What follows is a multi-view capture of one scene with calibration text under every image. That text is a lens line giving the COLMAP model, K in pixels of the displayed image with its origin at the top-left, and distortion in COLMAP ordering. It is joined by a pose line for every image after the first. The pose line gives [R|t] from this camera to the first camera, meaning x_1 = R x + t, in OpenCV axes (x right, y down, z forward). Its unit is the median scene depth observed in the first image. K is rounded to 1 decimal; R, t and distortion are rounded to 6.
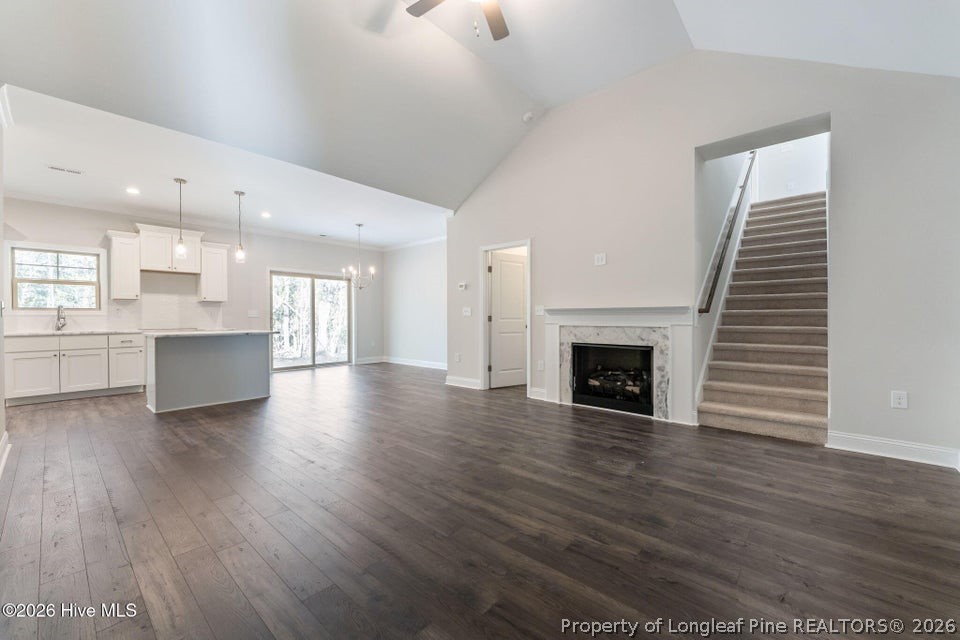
lens RADIAL K [[389.7, 0, 478.5], [0, 389.7, 319.4], [0, 0, 1]] dist [0.000406, -0.000211]
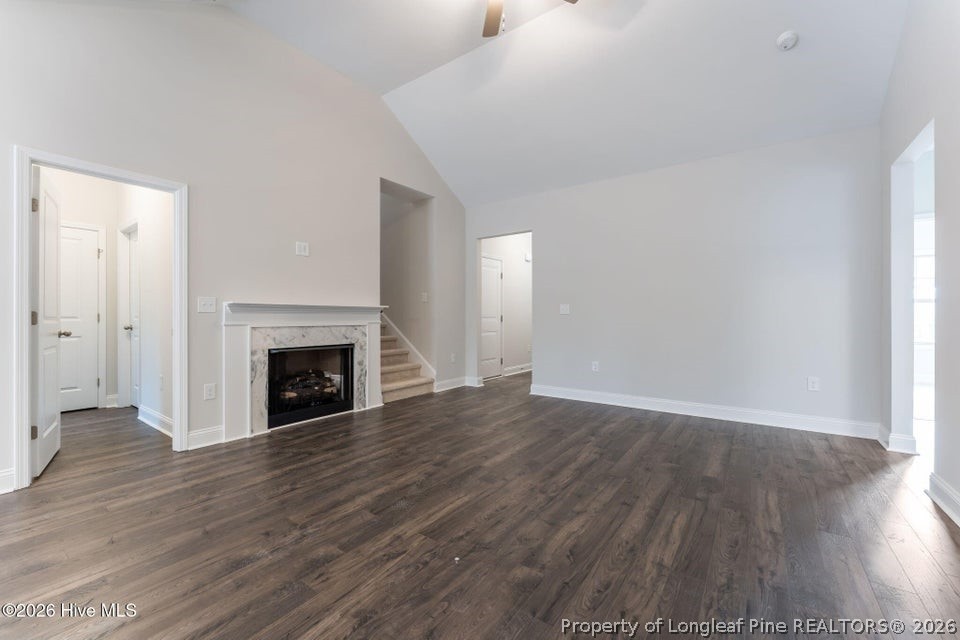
lens RADIAL K [[389.7, 0, 476.2], [0, 389.7, 317.1], [0, 0, 1]] dist [0.000406, -0.000211]
pose [[-0.110286, 0.004649, 0.993889, -0.662484], [0.006483, 0.999971, -0.003958, 0.003607], [-0.993879, 0.006007, -0.110313, 0.811526]]
